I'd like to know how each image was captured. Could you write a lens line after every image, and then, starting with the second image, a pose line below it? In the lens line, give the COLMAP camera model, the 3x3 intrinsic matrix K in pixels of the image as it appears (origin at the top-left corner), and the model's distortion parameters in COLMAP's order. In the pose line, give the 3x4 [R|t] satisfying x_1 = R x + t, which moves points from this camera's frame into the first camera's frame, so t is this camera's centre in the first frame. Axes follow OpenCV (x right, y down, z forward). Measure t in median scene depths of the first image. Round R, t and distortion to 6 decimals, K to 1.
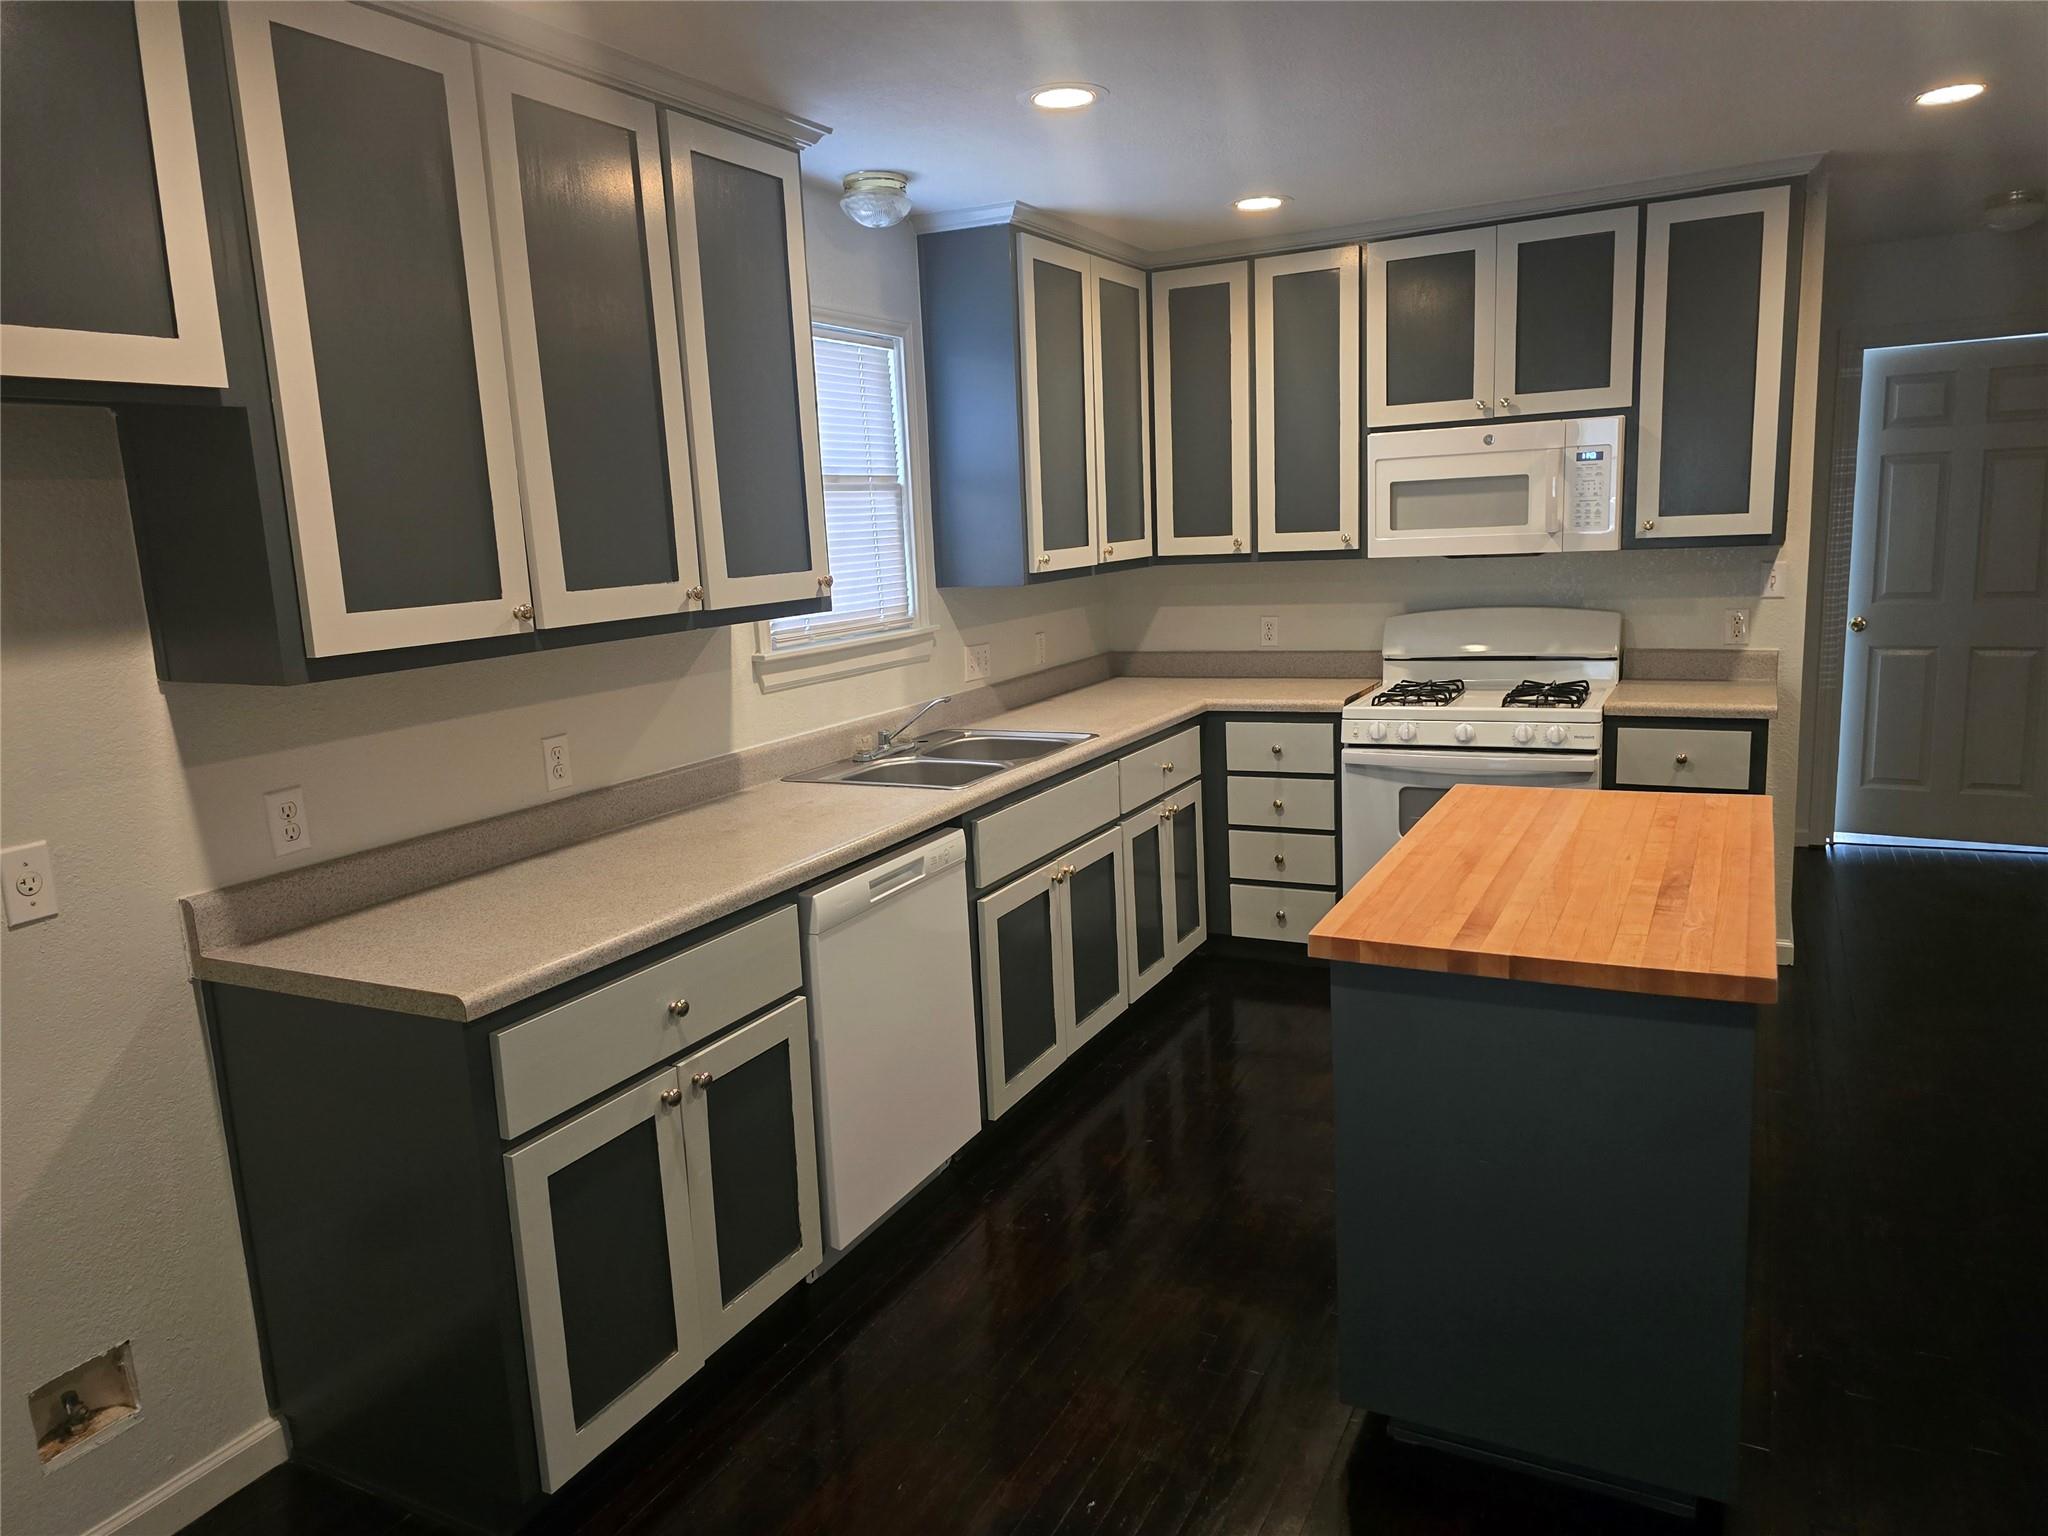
lens RADIAL K [[1369.0, 0, 1009.3], [0, 1369.0, 778.1], [0, 0, 1]] dist [0.038507, -0.018333]
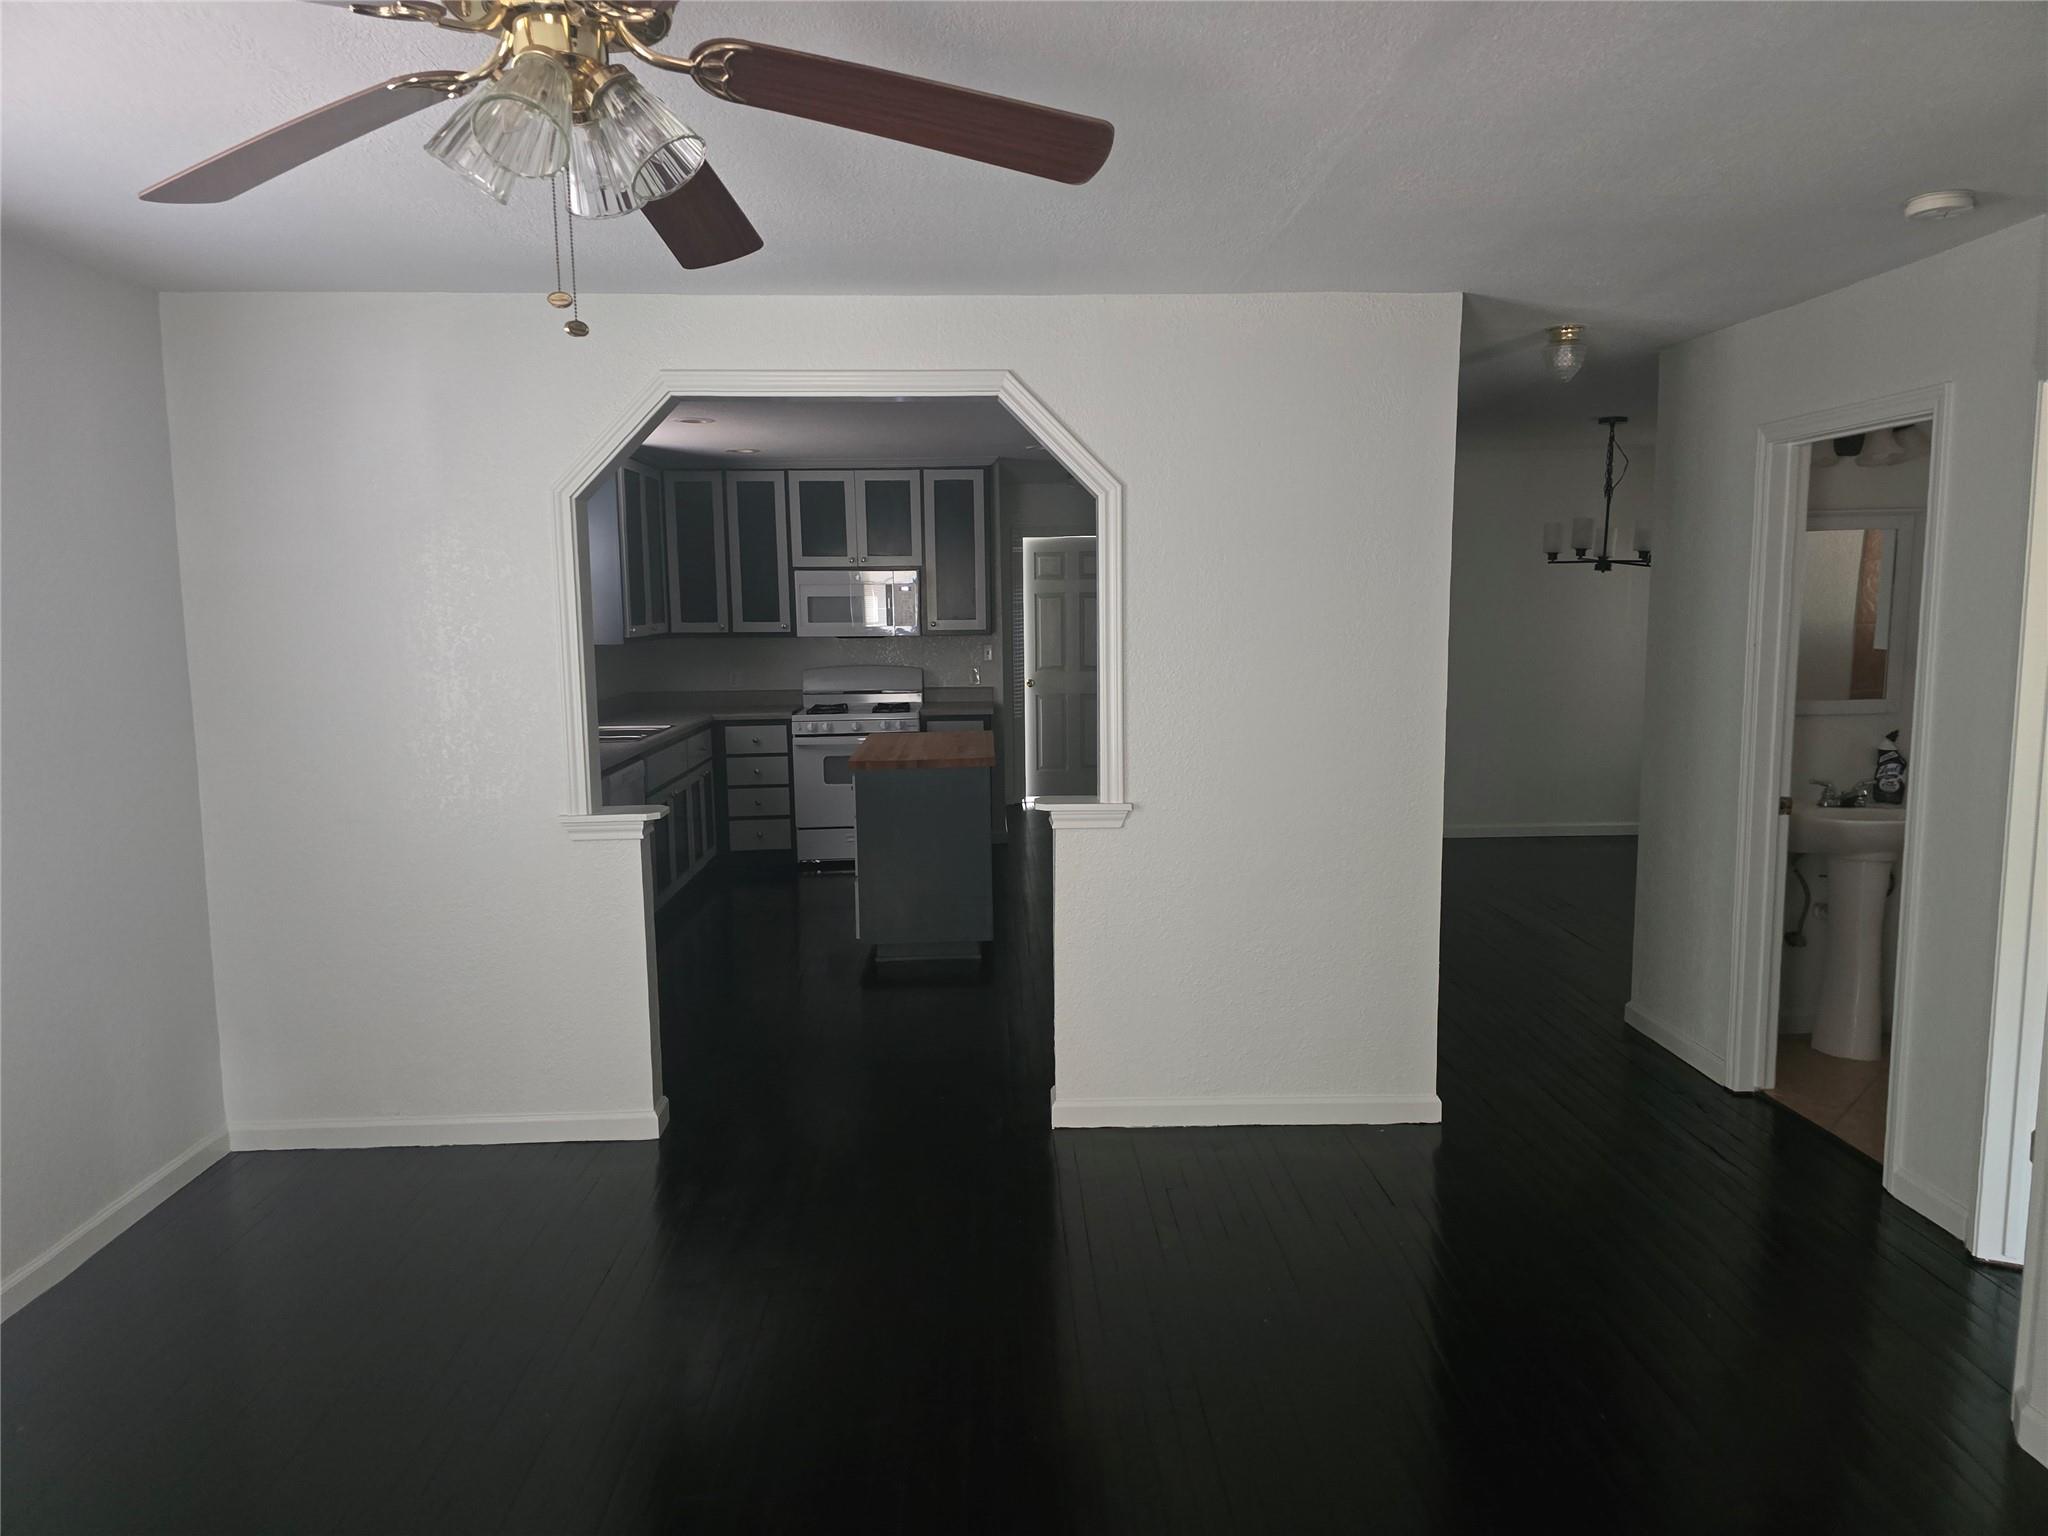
lens RADIAL K [[1369.0, 0, 1028.0], [0, 1369.0, 780.4], [0, 0, 1]] dist [0.038507, -0.018333]
pose [[0.864215, -0.027172, 0.502388, -0.415823], [0.065026, 0.996198, -0.057980, 0.164487], [-0.498903, 0.082775, 0.862696, -0.752639]]
